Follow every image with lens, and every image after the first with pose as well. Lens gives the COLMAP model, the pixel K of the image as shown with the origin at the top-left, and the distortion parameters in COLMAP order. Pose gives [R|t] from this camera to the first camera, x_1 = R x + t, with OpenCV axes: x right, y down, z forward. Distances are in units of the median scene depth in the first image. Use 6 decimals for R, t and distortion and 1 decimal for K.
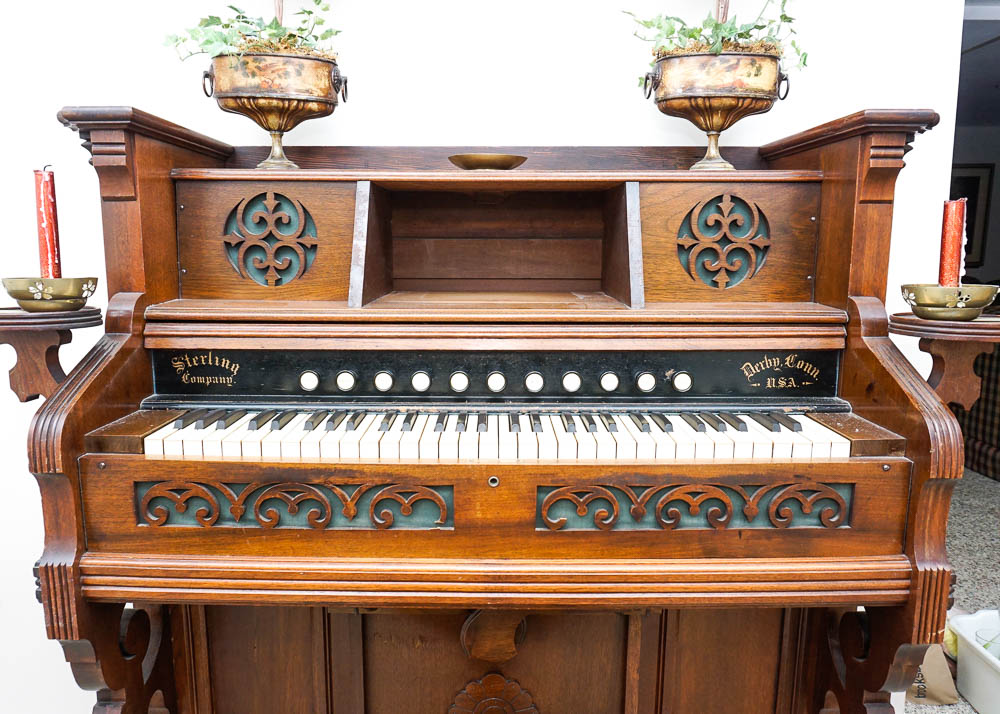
lens RADIAL K [[723.4, 0, 500.0], [0, 723.4, 357.0], [0, 0, 1]] dist [-0.030089, 0.005287]
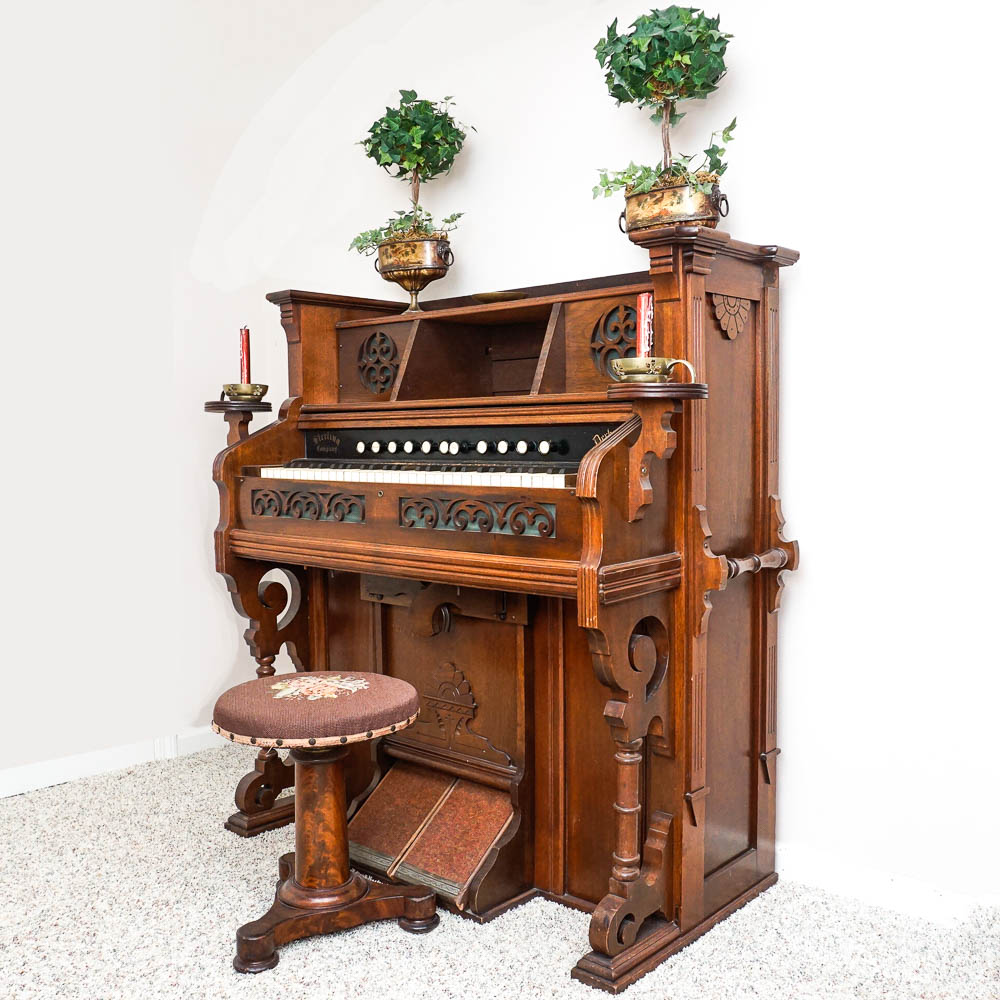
lens RADIAL K [[1048.9, 0, 500.0], [0, 1048.9, 500.0], [0, 0, 1]] dist [-0.050434, -0.012038]
pose [[0.741085, 0.029595, -0.670758, 1.743721], [-0.086161, 0.994960, -0.051297, 0.277320], [0.665860, 0.095809, 0.739900, -0.561700]]
